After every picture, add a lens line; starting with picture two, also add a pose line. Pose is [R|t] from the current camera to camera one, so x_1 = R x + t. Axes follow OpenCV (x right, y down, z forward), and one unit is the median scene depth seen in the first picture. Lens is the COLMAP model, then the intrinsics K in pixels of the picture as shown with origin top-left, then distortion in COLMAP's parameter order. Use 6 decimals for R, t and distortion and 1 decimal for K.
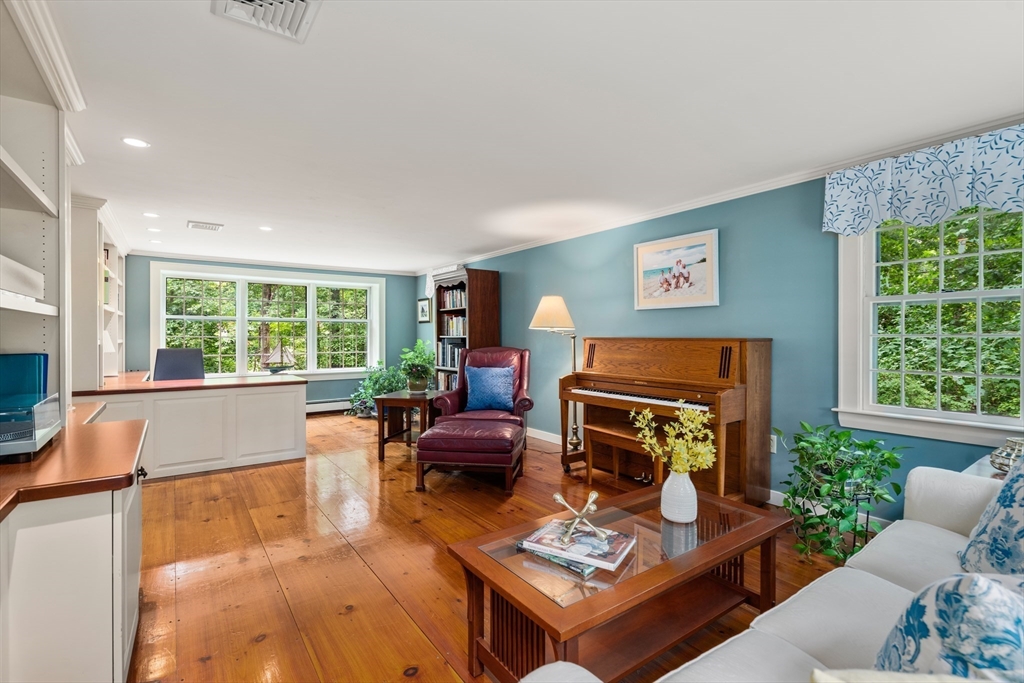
lens RADIAL K [[469.7, 0, 504.3], [0, 469.7, 342.2], [0, 0, 1]] dist [-0.002873, 0.004234]
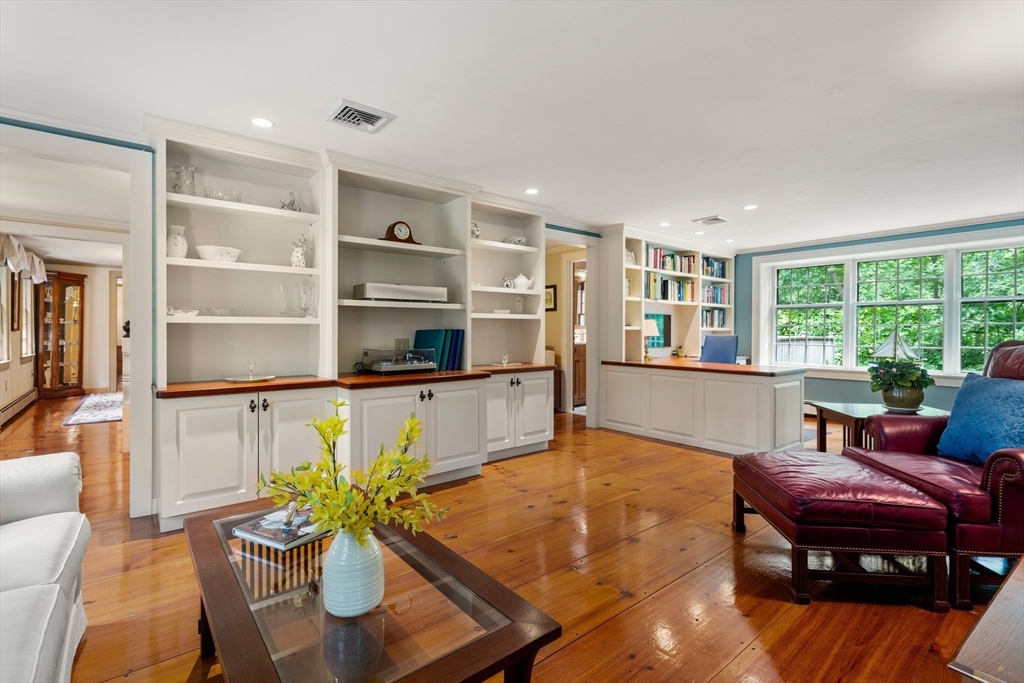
lens RADIAL K [[469.7, 0, 516.8], [0, 469.7, 333.0], [0, 0, 1]] dist [-0.002873, 0.004234]
pose [[0.079597, 0.005487, -0.996812, 0.733319], [-0.013343, 0.999901, 0.004438, 0.020904], [0.996738, 0.012948, 0.079662, 0.864483]]
